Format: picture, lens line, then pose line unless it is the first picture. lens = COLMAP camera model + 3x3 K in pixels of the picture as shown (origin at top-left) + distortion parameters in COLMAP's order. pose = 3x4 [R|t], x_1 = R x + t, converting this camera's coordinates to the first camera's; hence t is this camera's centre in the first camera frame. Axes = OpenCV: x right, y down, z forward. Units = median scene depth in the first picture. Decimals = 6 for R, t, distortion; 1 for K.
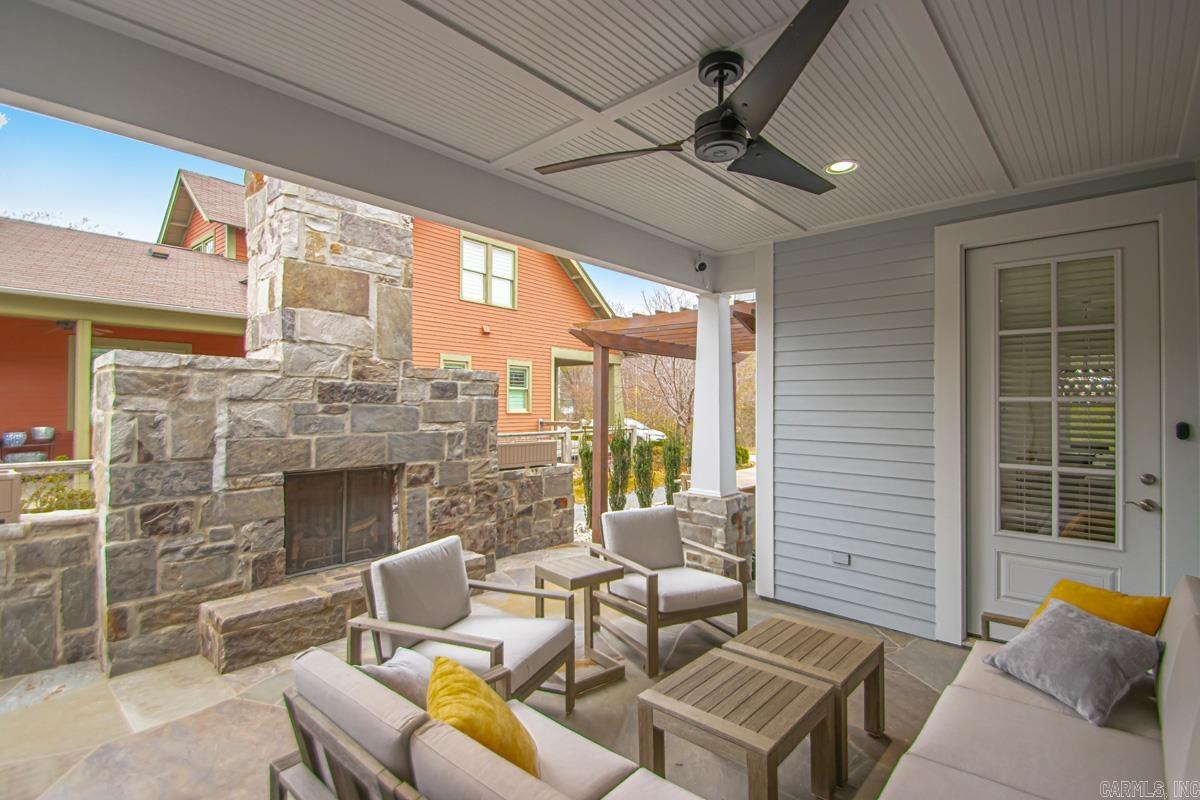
lens RADIAL K [[579.6, 0, 600.0], [0, 579.6, 400.0], [0, 0, 1]] dist [0.022543, -0.030227]
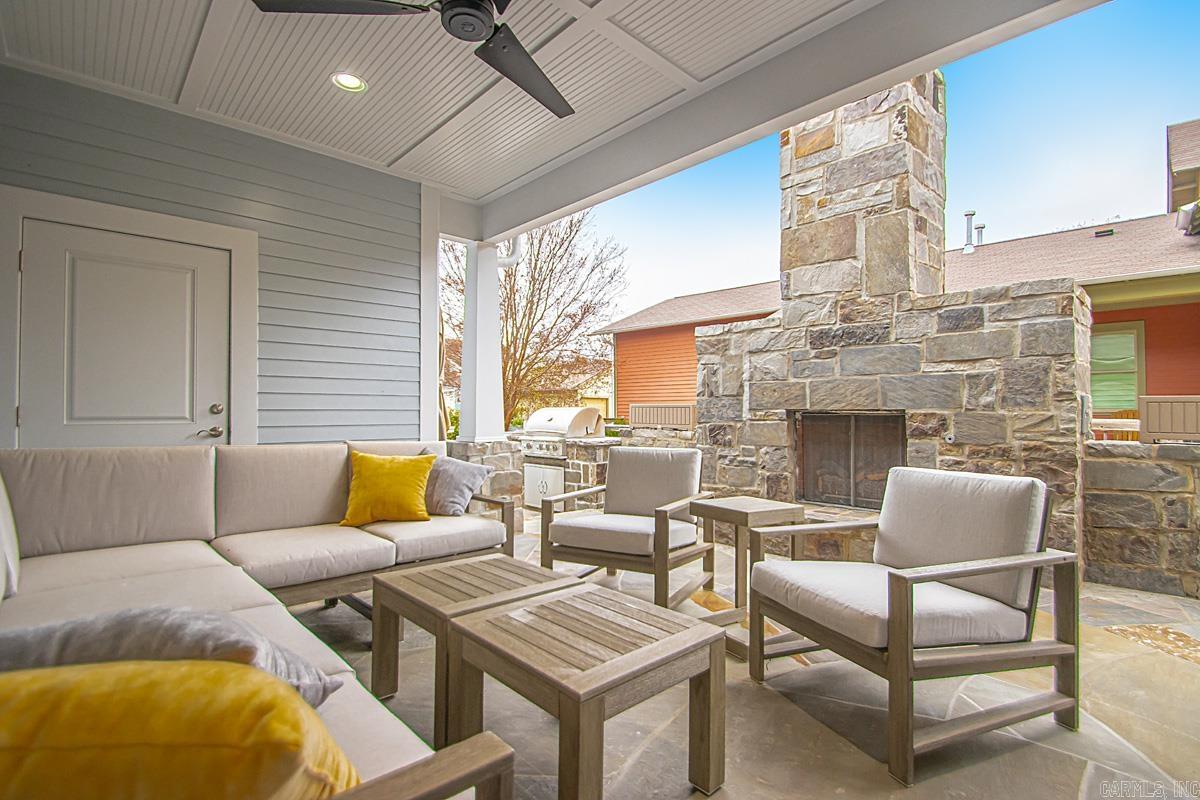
lens RADIAL K [[554.6, 0, 607.6], [0, 554.6, 407.2], [0, 0, 1]] dist [0.048245, -0.025774]
pose [[-0.070477, -0.013536, -0.997422, 0.588556], [0.002690, 0.999902, -0.013760, 0.125892], [0.997510, -0.003653, -0.070434, 0.672215]]
